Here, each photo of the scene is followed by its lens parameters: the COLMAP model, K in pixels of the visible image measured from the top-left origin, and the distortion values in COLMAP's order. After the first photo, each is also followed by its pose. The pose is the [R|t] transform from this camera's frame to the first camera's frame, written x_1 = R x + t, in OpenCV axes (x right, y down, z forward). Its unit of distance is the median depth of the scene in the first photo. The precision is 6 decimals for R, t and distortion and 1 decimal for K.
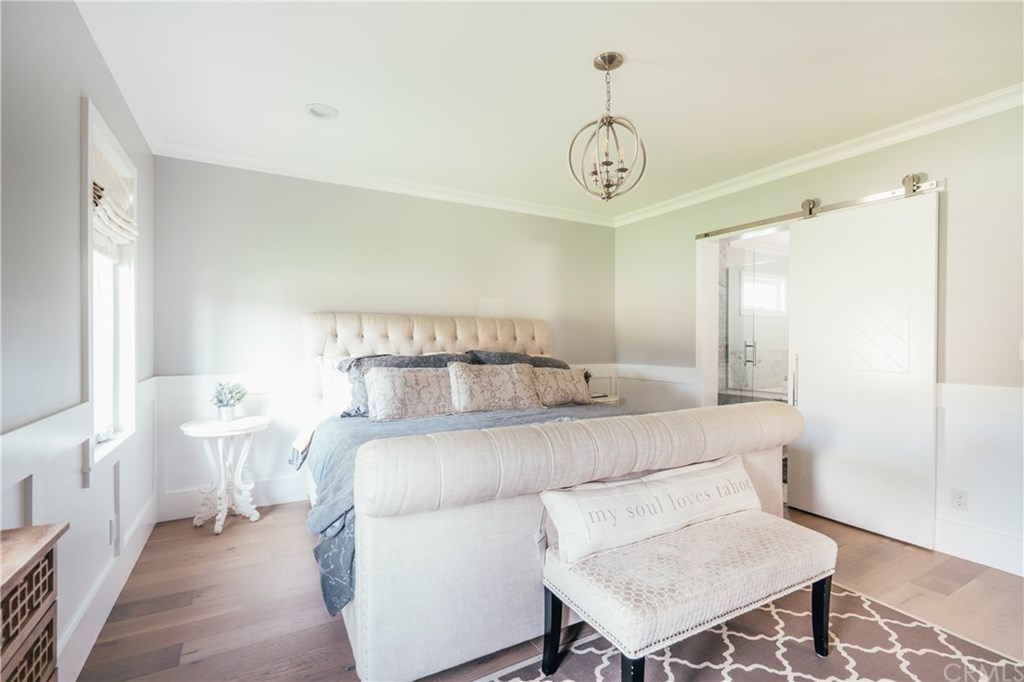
lens RADIAL K [[468.1, 0, 511.0], [0, 468.1, 342.6], [0, 0, 1]] dist [-0.014658, 0.001017]
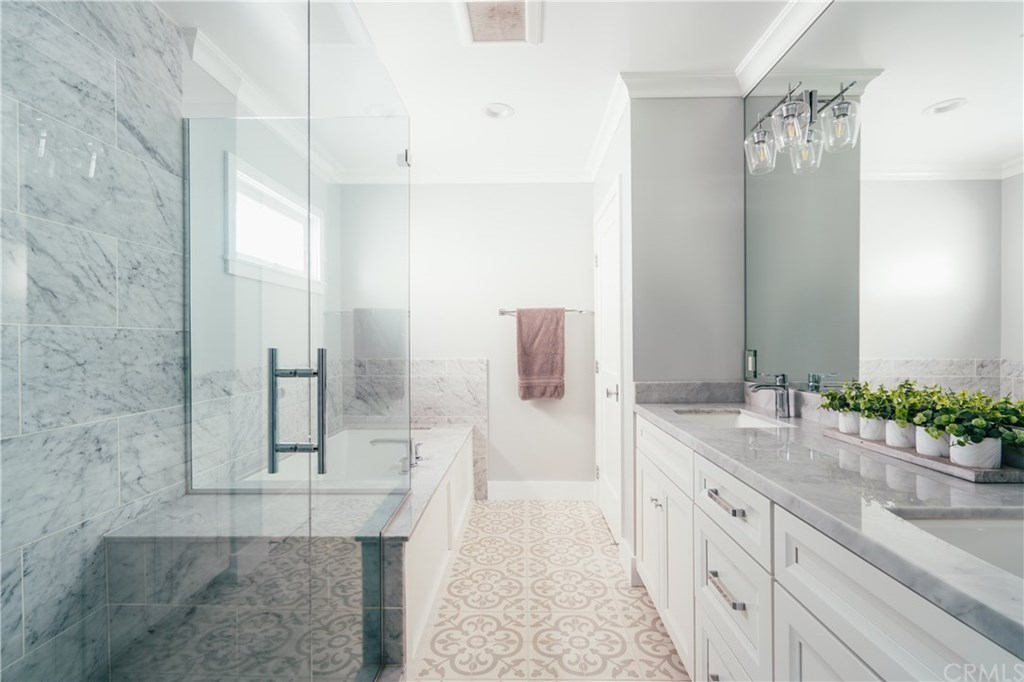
lens RADIAL K [[468.1, 0, 512.5], [0, 468.1, 342.9], [0, 0, 1]] dist [-0.014658, 0.001017]
pose [[0.519147, -0.009622, 0.854631, 0.305996], [0.012789, 0.999912, 0.003489, -0.003665], [-0.854589, 0.009118, 0.519224, 0.640806]]
